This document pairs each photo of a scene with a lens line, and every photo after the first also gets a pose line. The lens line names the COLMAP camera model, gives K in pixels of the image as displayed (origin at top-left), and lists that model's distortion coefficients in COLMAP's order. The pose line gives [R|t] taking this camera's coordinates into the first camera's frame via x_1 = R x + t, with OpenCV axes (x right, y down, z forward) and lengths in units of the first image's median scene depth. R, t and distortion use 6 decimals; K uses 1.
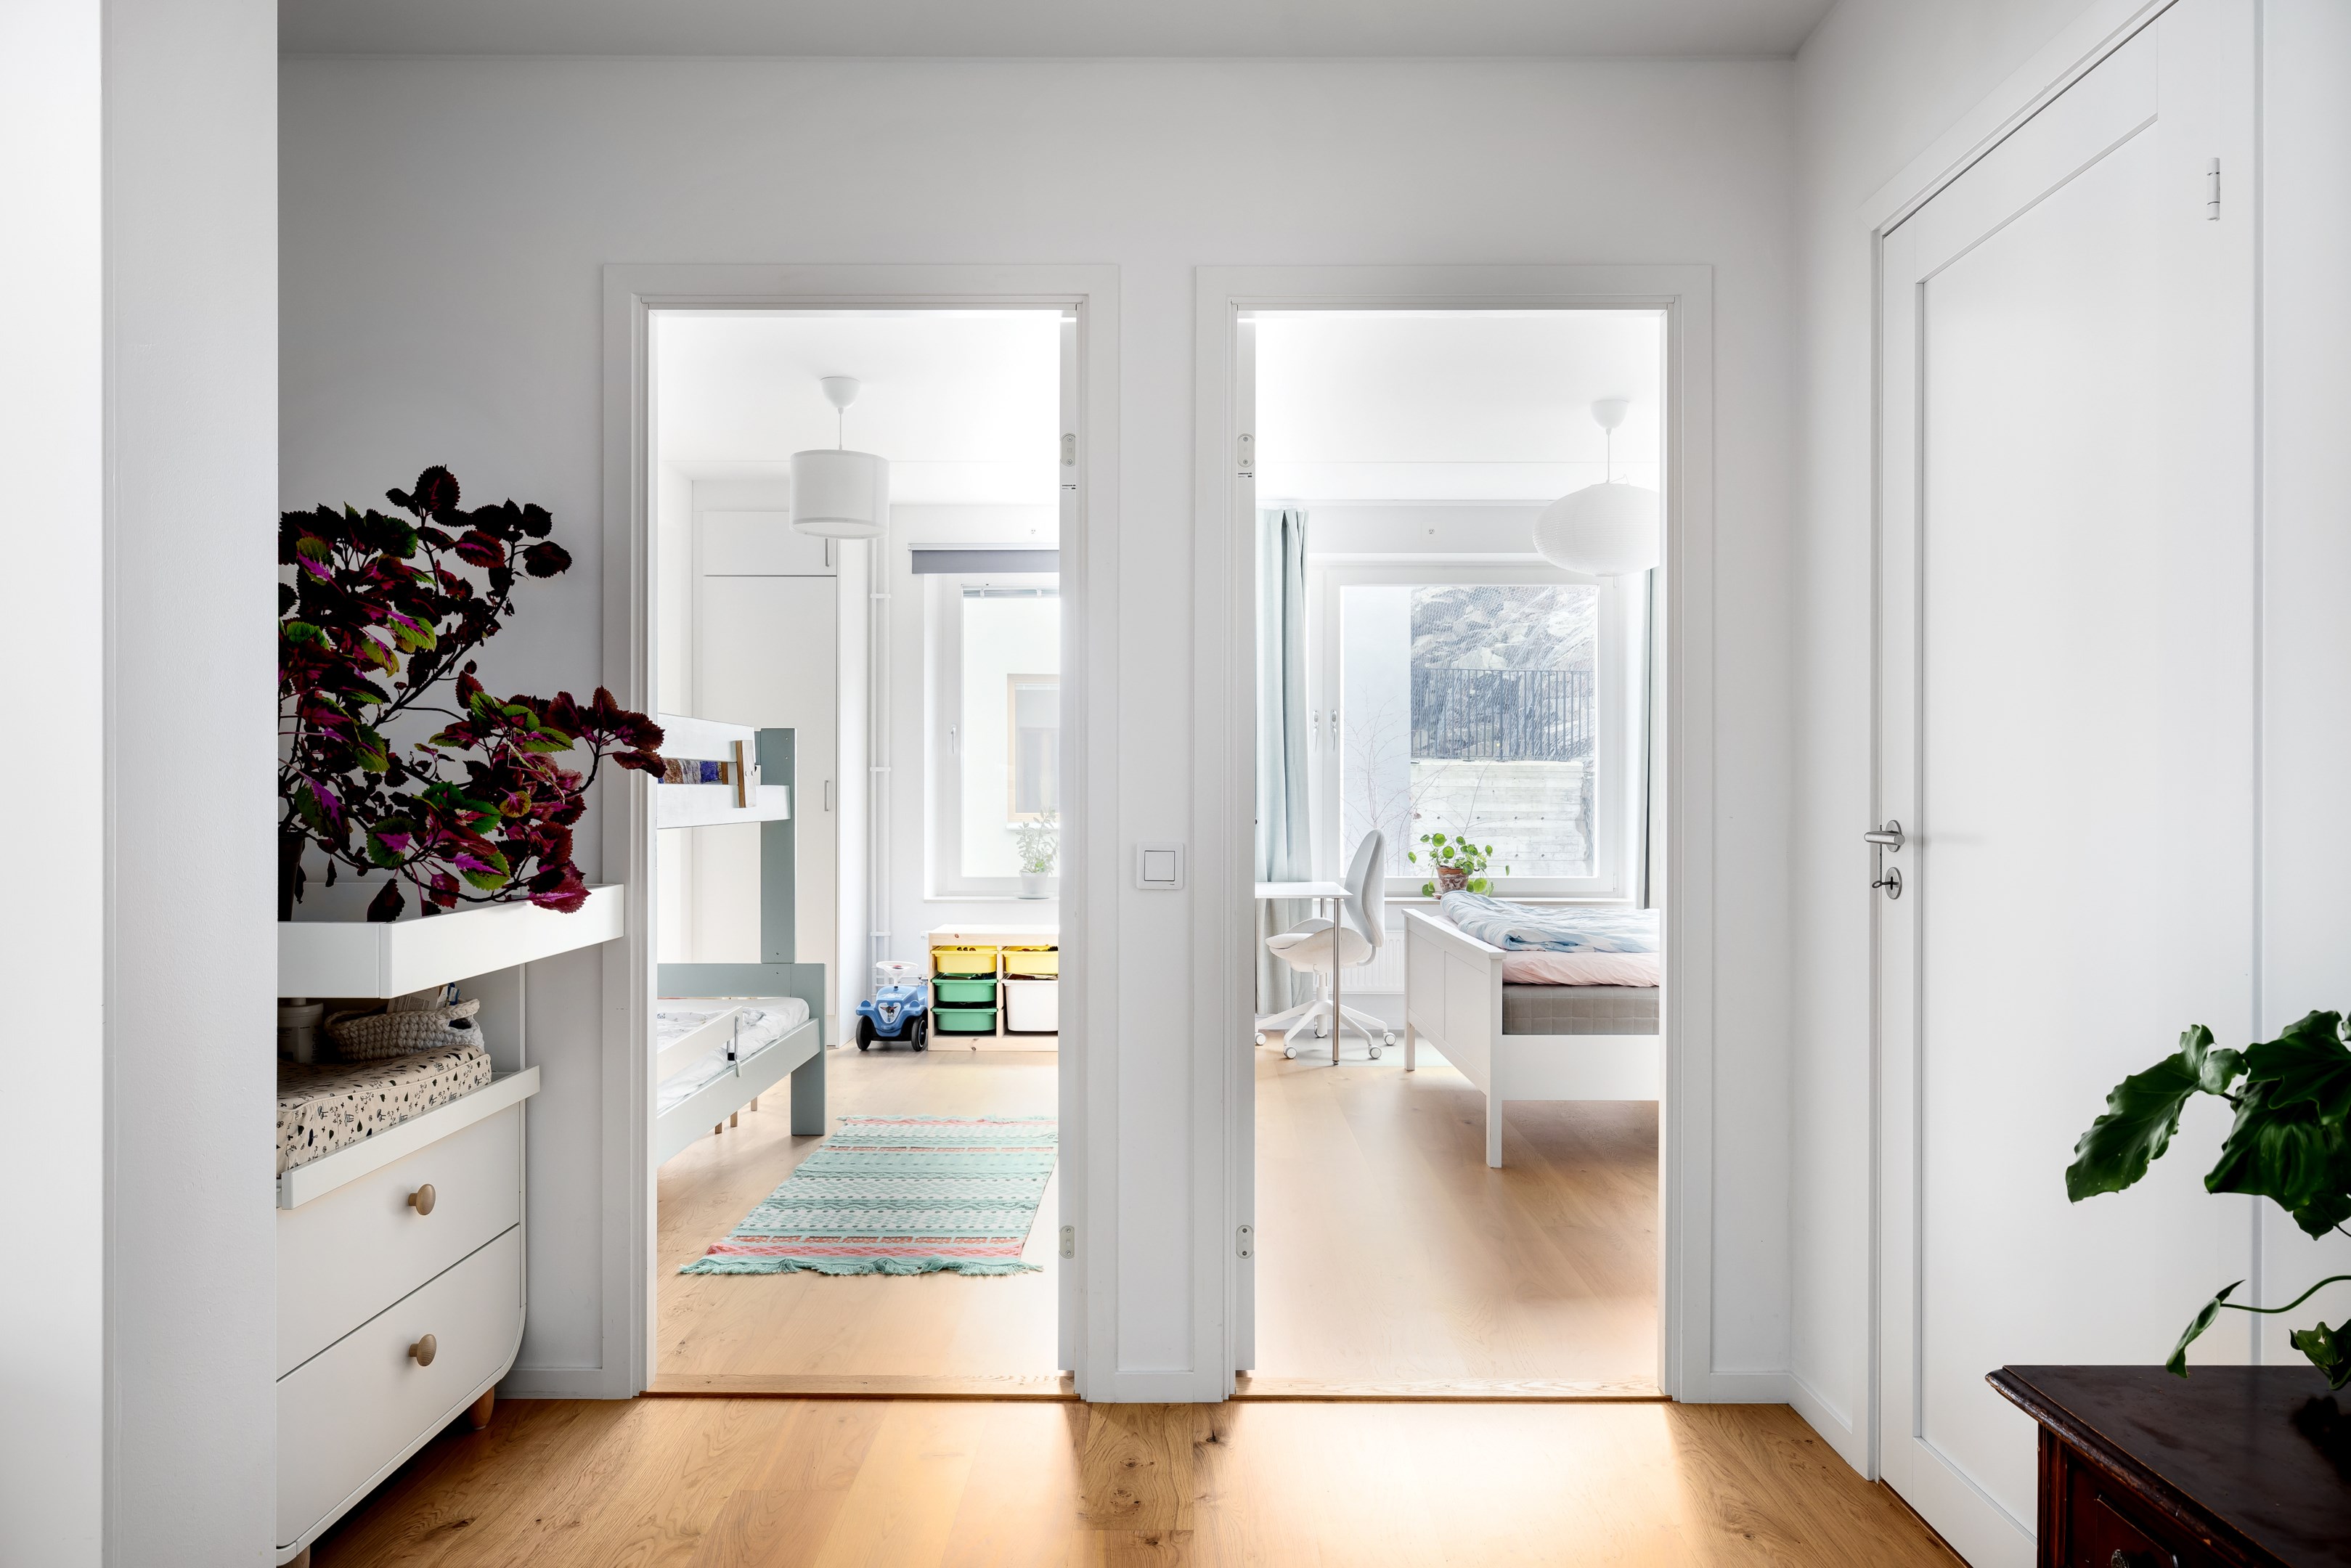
lens RADIAL K [[1545.8, 0, 1173.0], [0, 1545.8, 784.5], [0, 0, 1]] dist [0.001494, -0.000048]
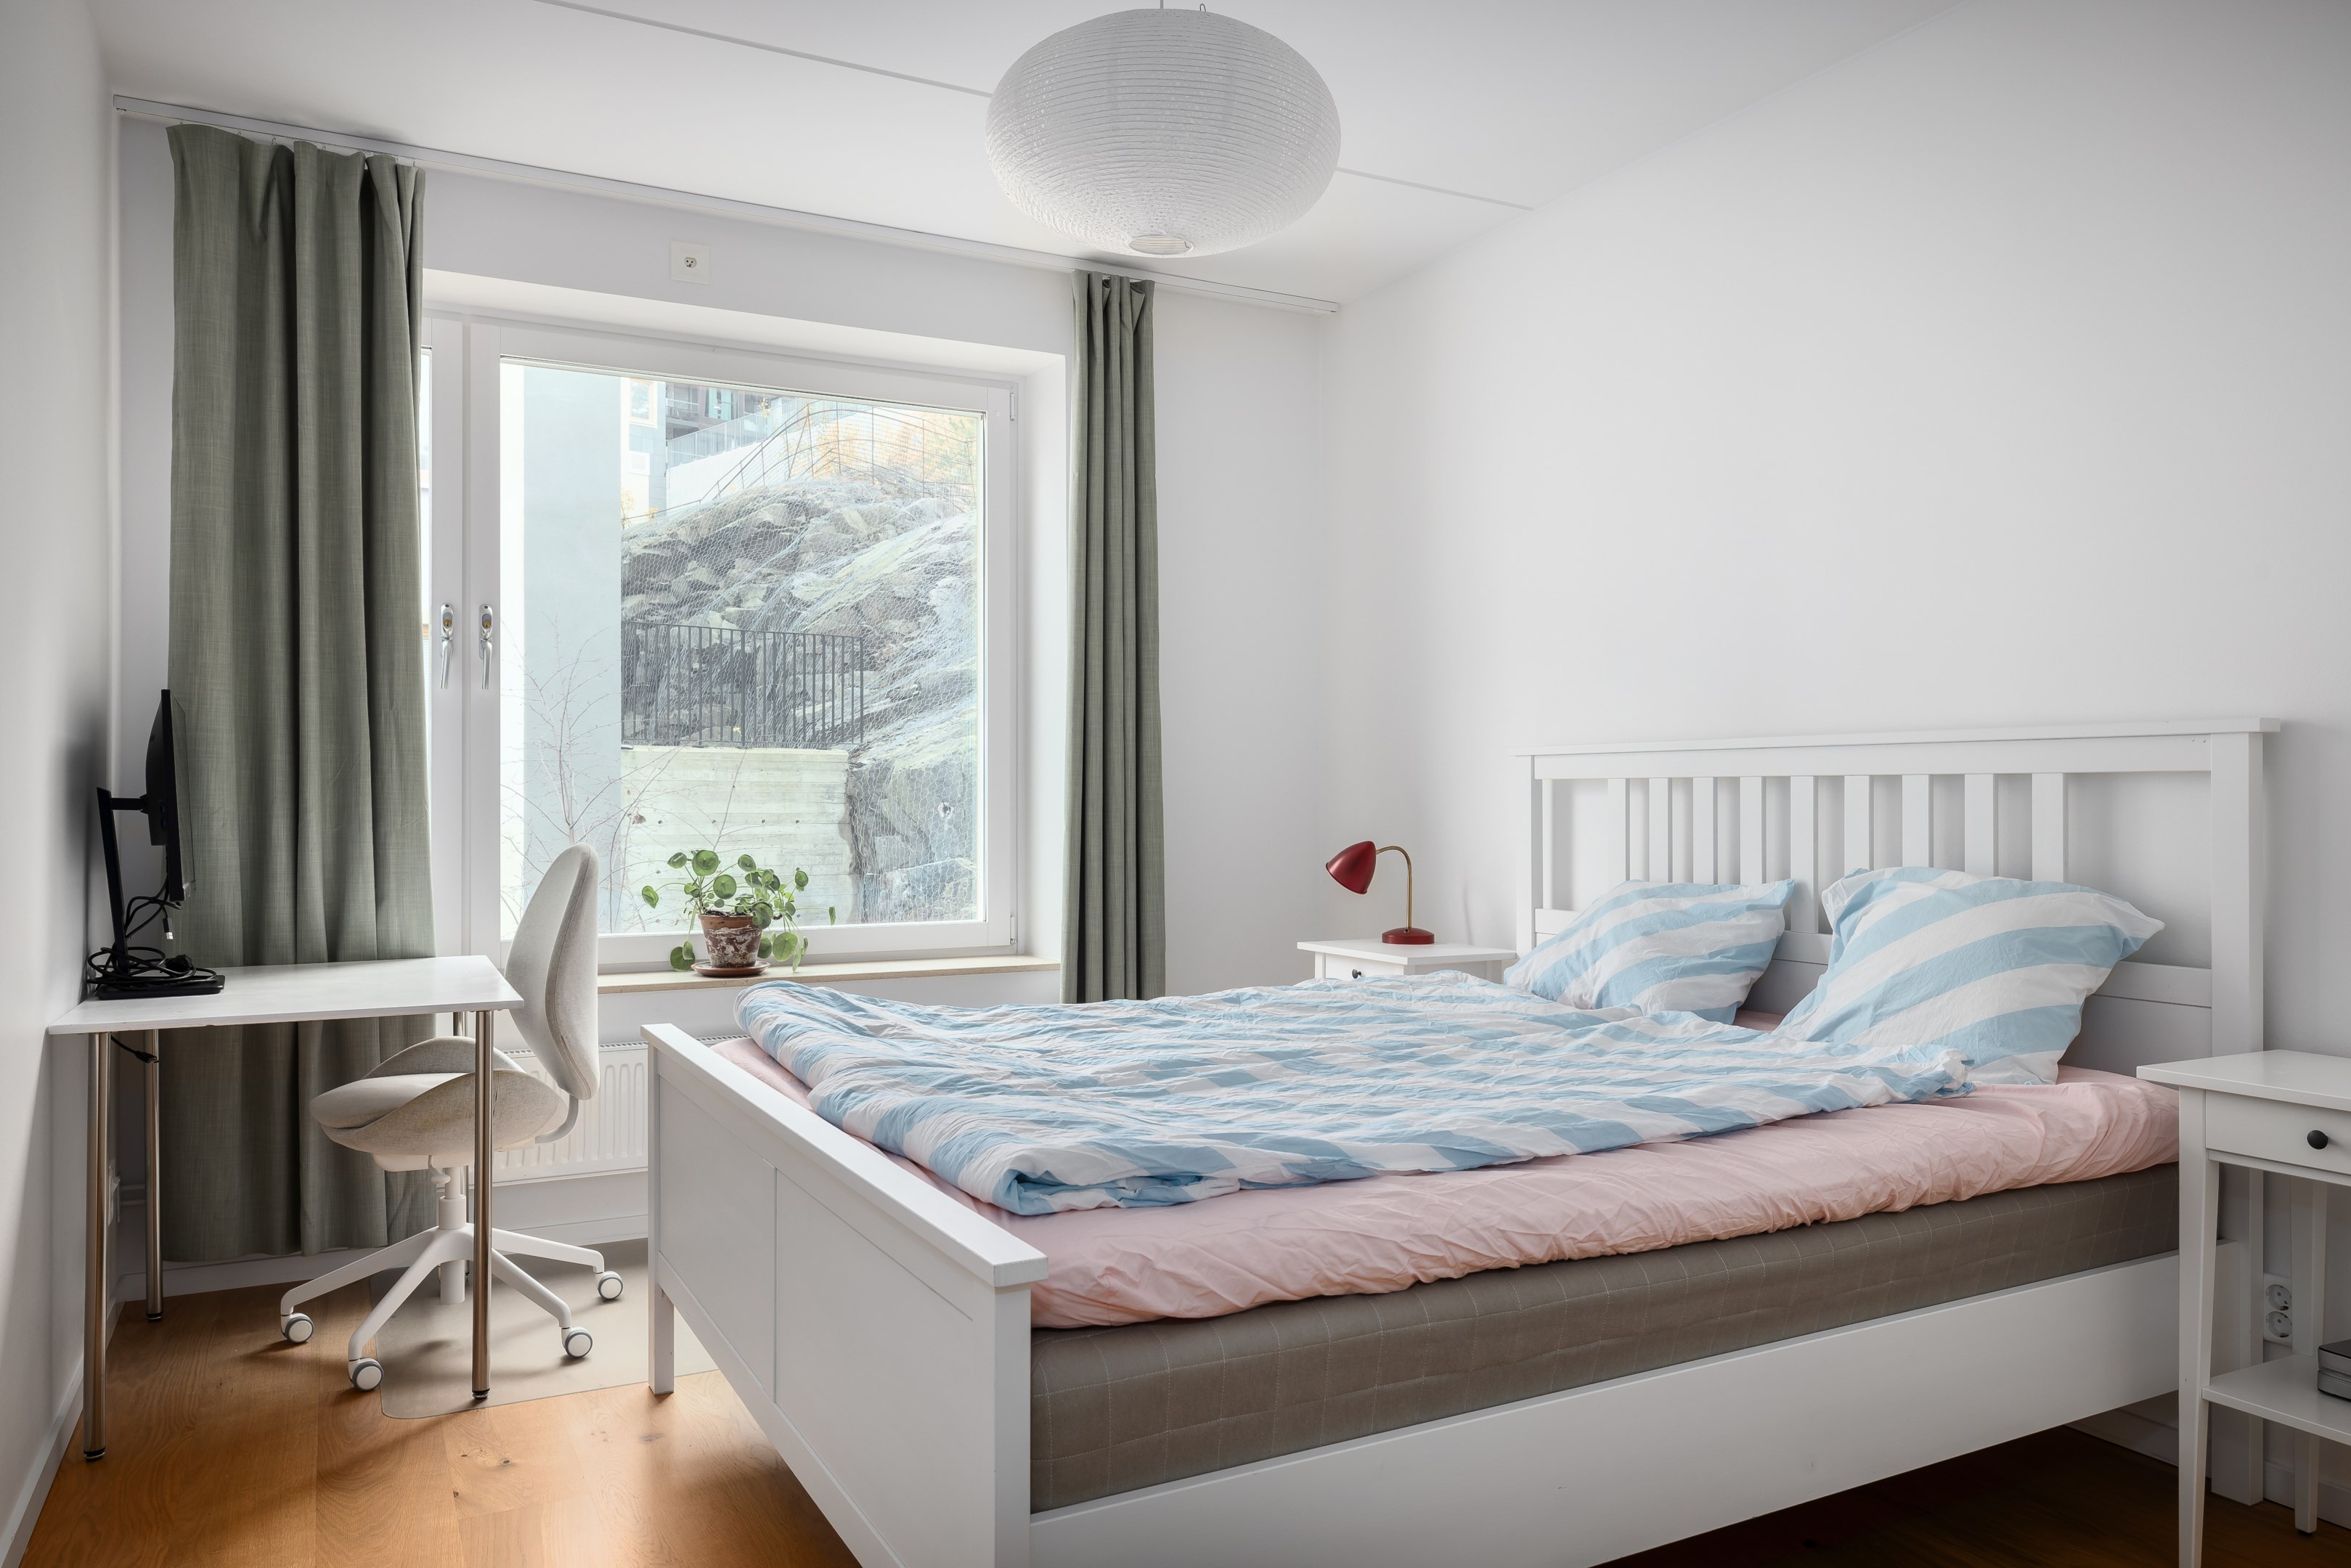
lens RADIAL K [[1635.1, 0, 1173.7], [0, 1635.1, 780.9], [0, 0, 1]] dist [-0.002241, 0.001468]
pose [[0.884870, 0.000314, 0.465838, 0.023308], [0.001366, 0.999994, -0.003271, 0.004440], [-0.465836, 0.003531, 0.884864, 0.184482]]
